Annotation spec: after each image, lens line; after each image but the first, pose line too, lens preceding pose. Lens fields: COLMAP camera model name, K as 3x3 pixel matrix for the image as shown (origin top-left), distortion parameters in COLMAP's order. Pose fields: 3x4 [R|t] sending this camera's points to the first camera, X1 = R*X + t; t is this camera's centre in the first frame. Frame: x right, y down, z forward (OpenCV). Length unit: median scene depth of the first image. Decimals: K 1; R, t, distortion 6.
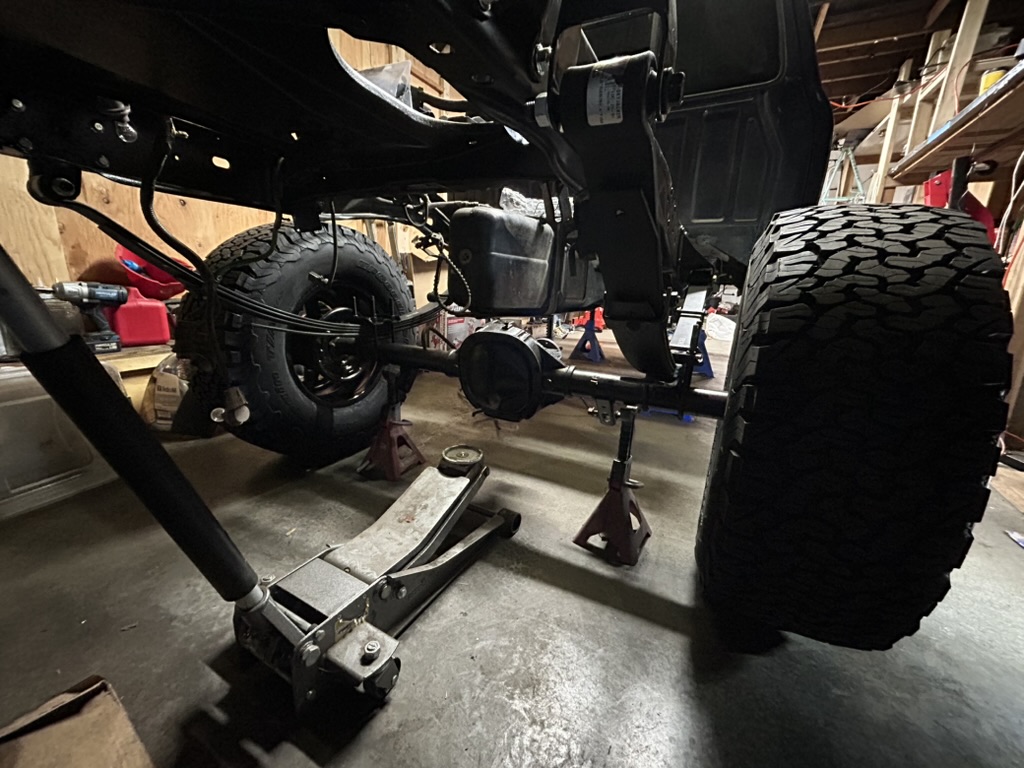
lens RADIAL K [[407.0, 0, 512.5], [0, 407.0, 388.9], [0, 0, 1]] dist [-0.002580, -0.001553]
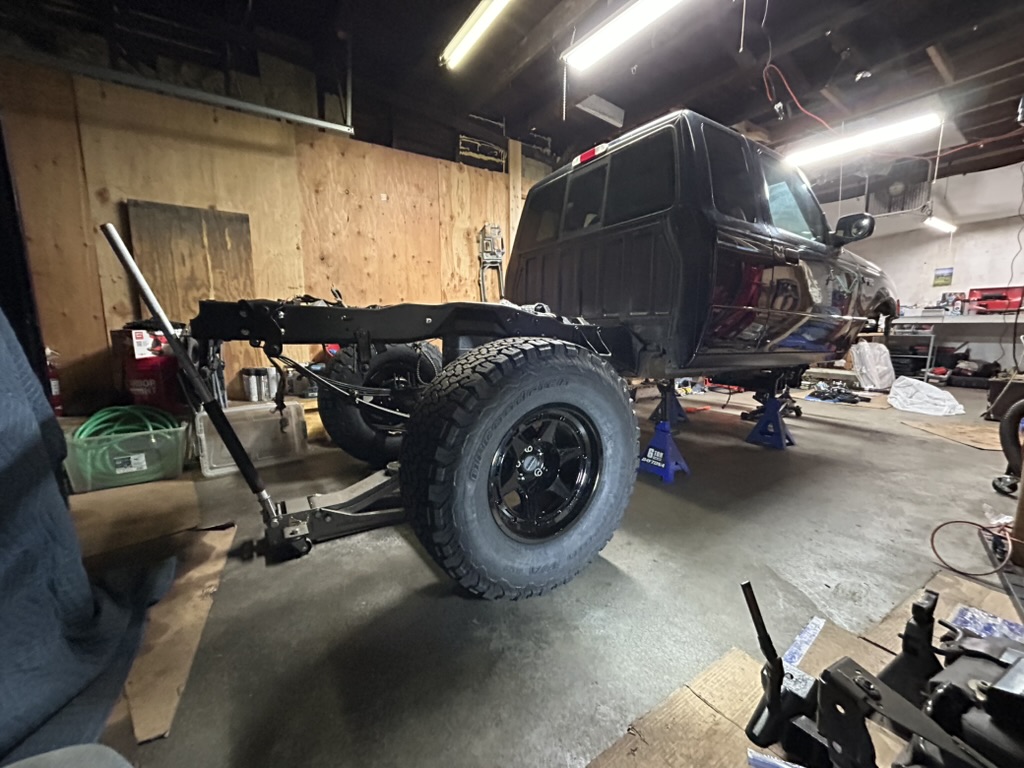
lens RADIAL K [[407.0, 0, 509.0], [0, 407.0, 383.9], [0, 0, 1]] dist [-0.002580, -0.001553]
pose [[0.873537, 0.031258, -0.485753, 1.075134], [-0.093115, 0.990237, -0.103728, -0.050469], [0.477768, 0.135841, 0.867920, -0.346488]]
